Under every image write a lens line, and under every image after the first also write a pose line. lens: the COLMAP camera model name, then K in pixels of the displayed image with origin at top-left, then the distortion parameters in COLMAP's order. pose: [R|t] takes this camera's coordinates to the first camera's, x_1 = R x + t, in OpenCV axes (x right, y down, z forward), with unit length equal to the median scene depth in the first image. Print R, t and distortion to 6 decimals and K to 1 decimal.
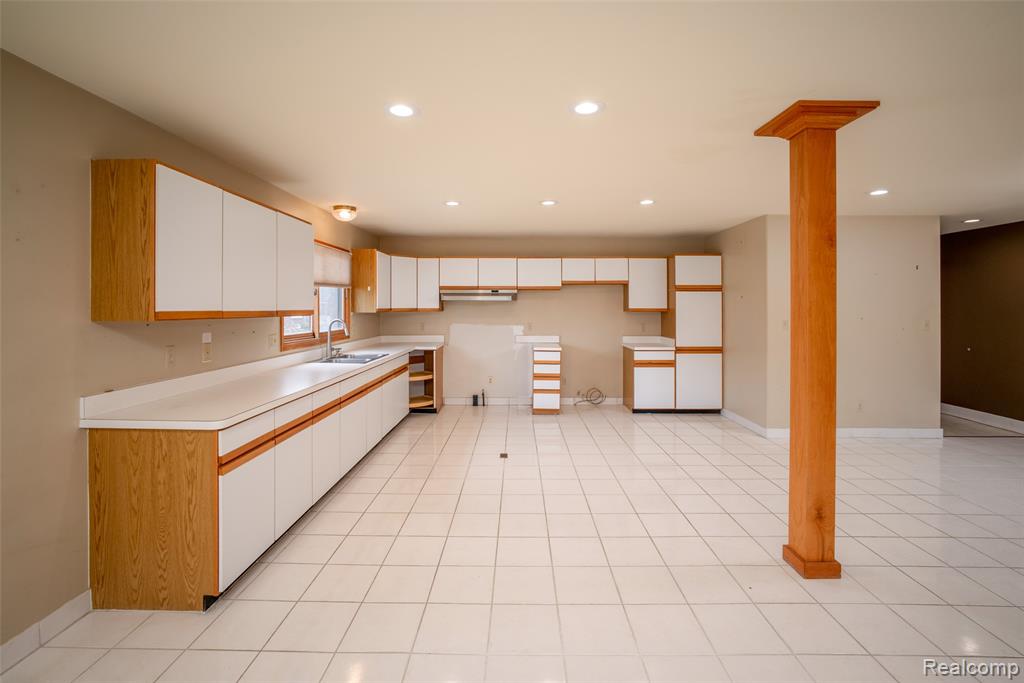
lens RADIAL K [[450.7, 0, 519.3], [0, 450.7, 308.0], [0, 0, 1]] dist [-0.002478, 0.000350]
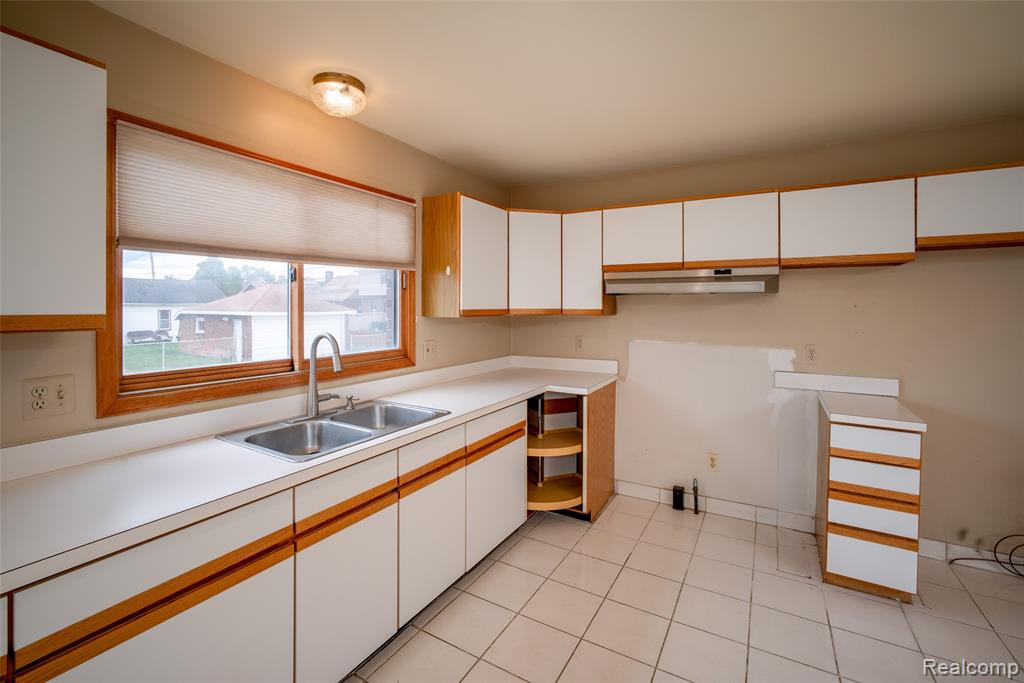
lens RADIAL K [[450.7, 0, 519.3], [0, 450.7, 308.0], [0, 0, 1]] dist [-0.002478, 0.000350]
pose [[0.872520, 0.004011, -0.488562, -0.011399], [-0.003371, 0.999992, 0.002189, -0.001513], [0.488567, -0.000263, 0.872526, 0.534273]]
